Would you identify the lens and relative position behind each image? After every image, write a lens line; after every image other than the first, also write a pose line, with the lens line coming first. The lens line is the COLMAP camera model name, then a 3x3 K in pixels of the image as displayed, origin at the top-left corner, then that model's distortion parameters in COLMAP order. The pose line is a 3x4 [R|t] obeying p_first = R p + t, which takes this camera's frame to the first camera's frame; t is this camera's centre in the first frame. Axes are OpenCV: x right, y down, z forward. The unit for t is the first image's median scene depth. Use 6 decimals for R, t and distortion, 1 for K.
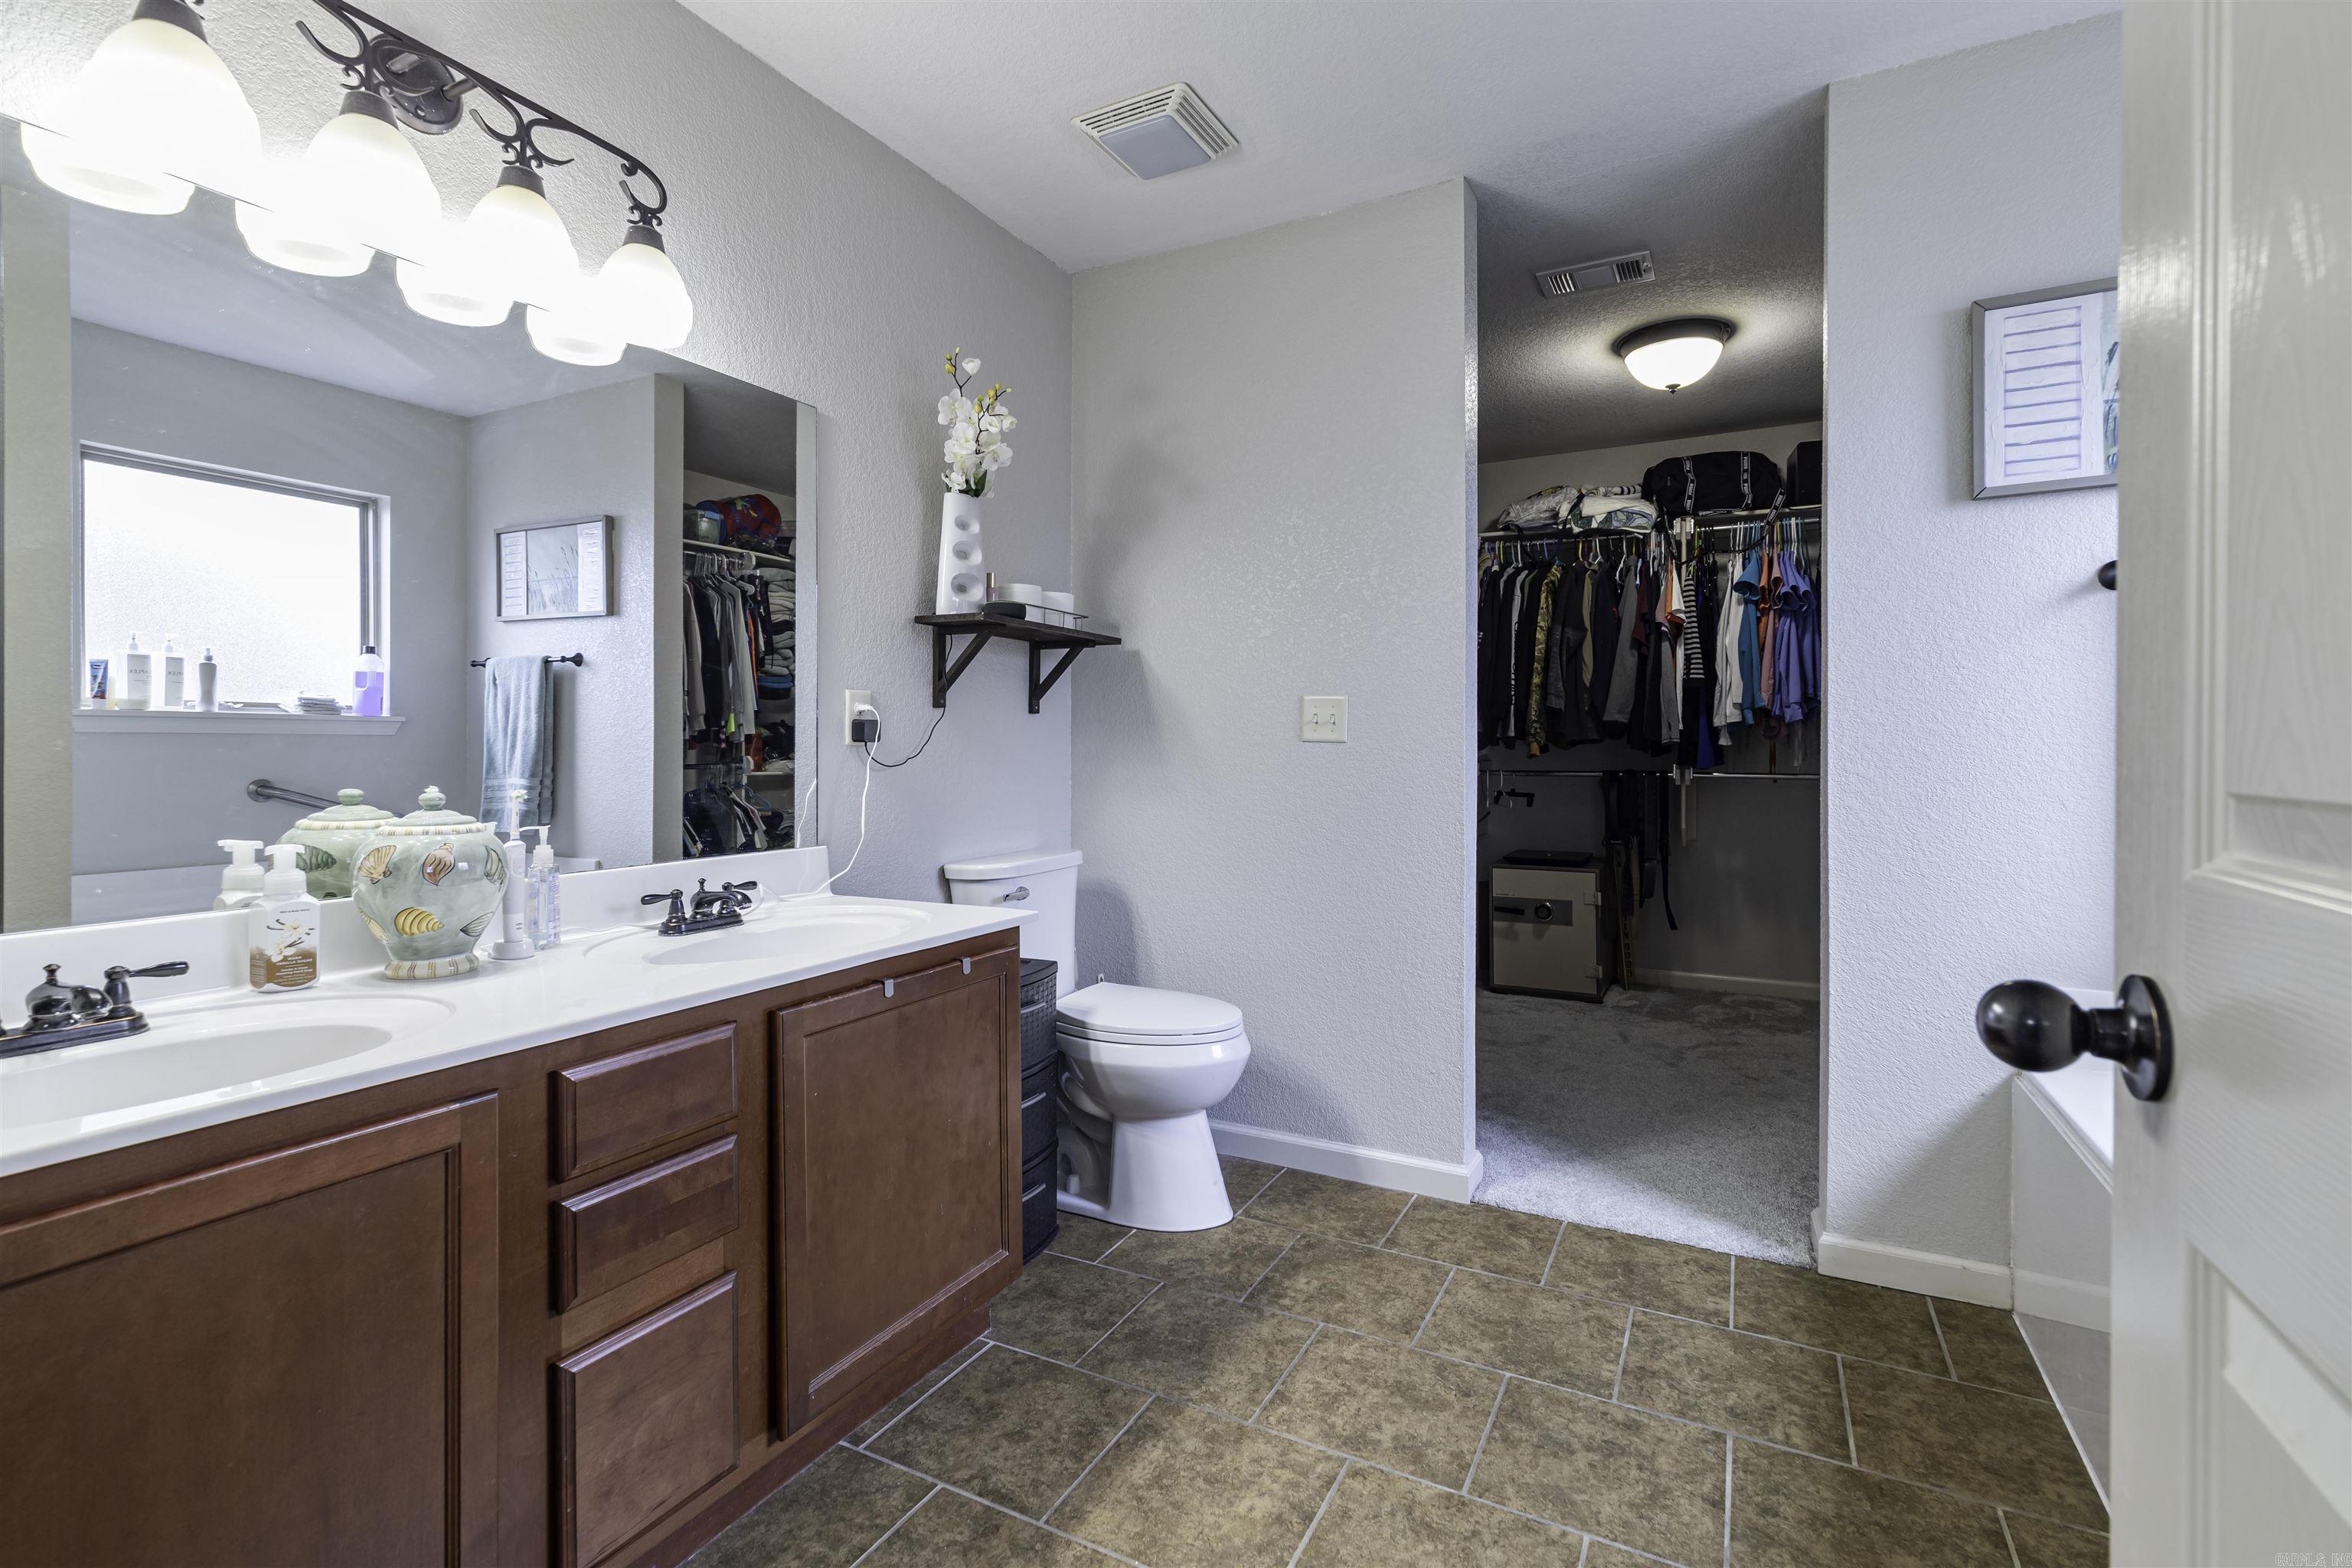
lens RADIAL K [[1071.8, 0, 1151.2], [0, 1071.8, 734.3], [0, 0, 1]] dist [0.009626, -0.000330]
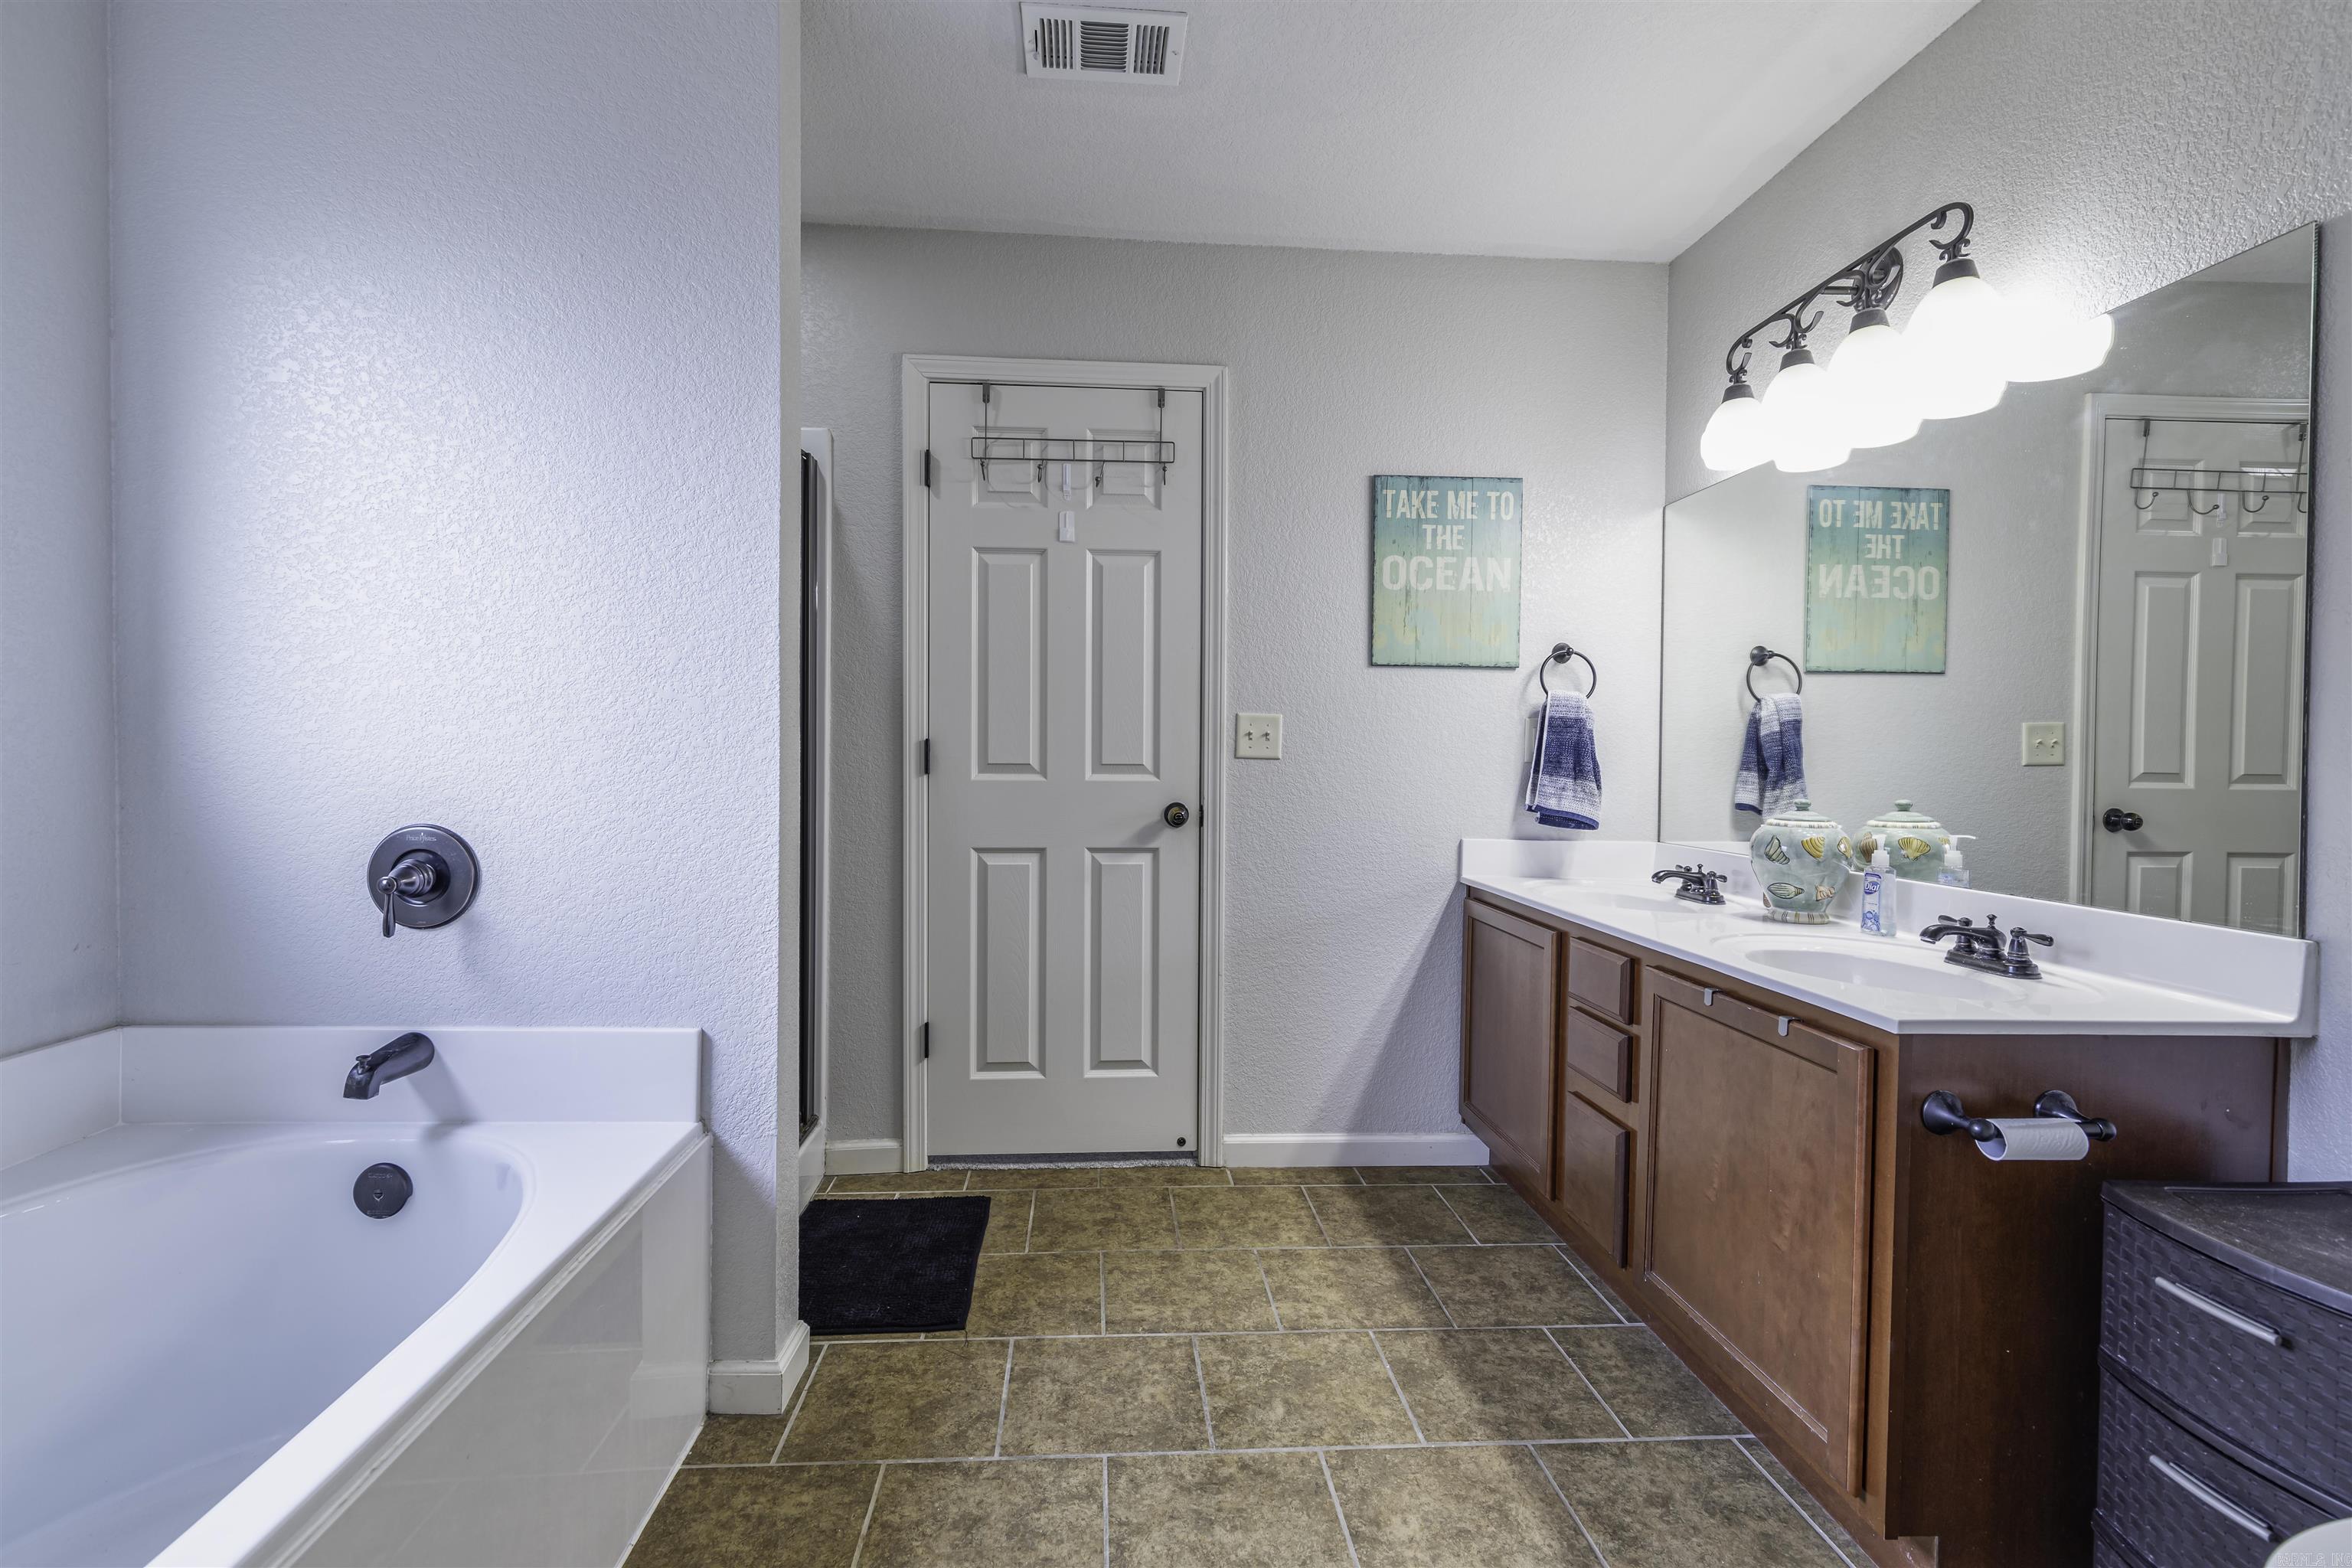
lens RADIAL K [[1071.8, 0, 1167.5], [0, 1071.8, 788.1], [0, 0, 1]] dist [0.009626, -0.000330]
pose [[-0.844876, -0.013800, -0.534785, 0.592659], [-0.023436, 0.999662, 0.011228, 0.030643], [0.534449, 0.022020, -0.844914, 1.240421]]
